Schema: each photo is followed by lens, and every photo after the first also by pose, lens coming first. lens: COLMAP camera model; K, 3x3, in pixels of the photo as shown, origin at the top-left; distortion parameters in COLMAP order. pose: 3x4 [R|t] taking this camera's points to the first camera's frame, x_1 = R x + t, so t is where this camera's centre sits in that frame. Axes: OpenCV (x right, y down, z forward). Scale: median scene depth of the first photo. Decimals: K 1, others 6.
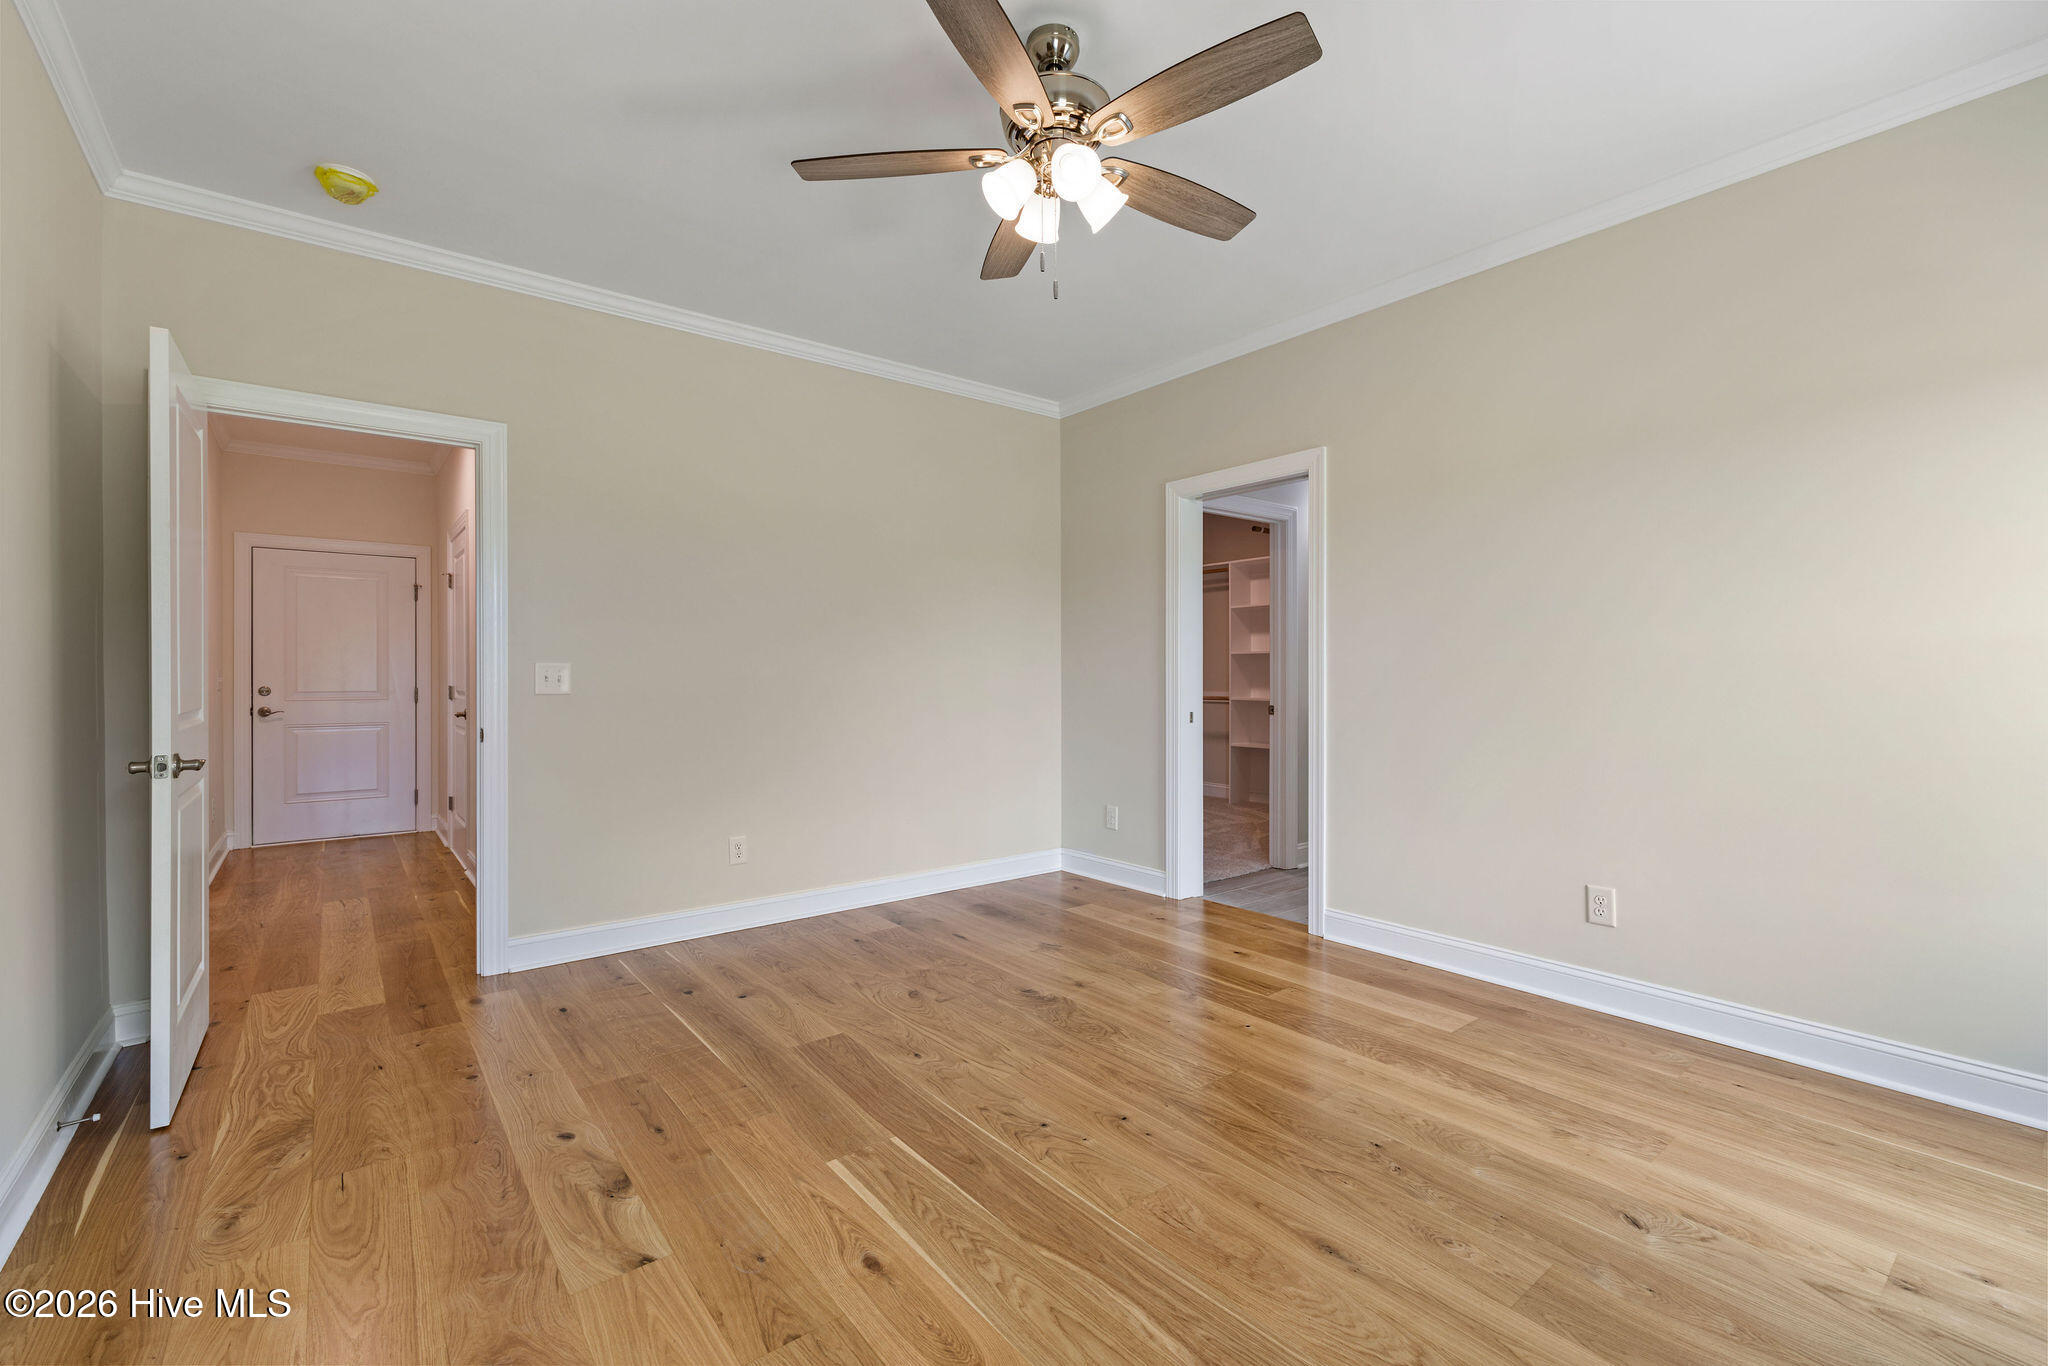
lens RADIAL K [[881.1, 0, 1024.2], [0, 881.1, 679.0], [0, 0, 1]] dist [0.002045, 0.000165]
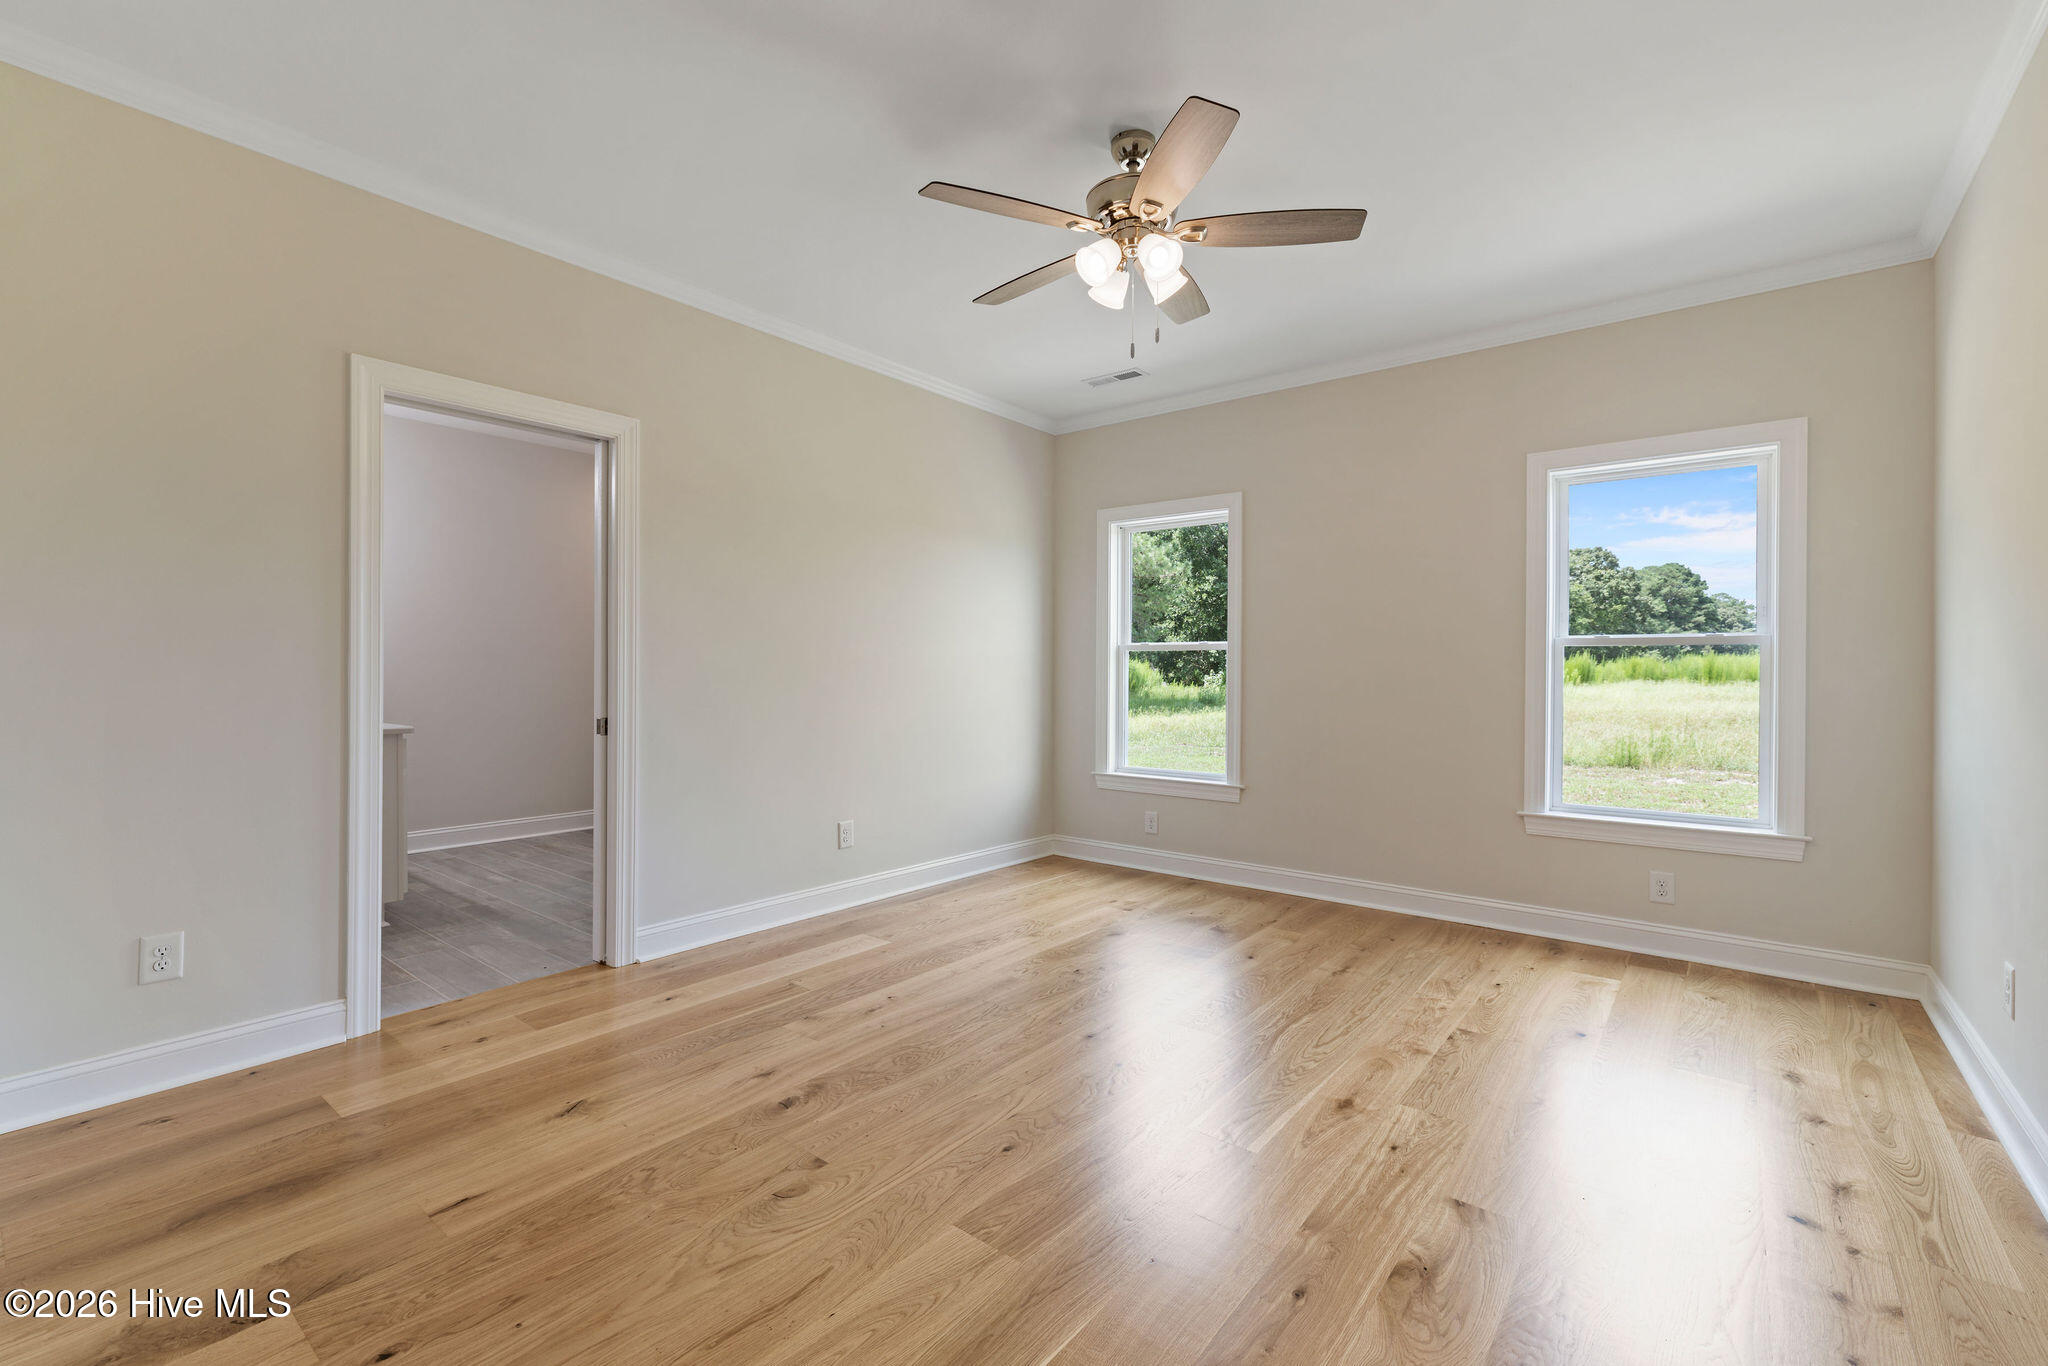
lens RADIAL K [[881.1, 0, 1024.2], [0, 881.1, 679.0], [0, 0, 1]] dist [0.002045, 0.000165]
pose [[-0.222077, -0.005189, 0.975015, -0.653946], [0.002253, 0.999980, 0.005835, -0.003127], [-0.975027, 0.003492, -0.222061, 0.840837]]
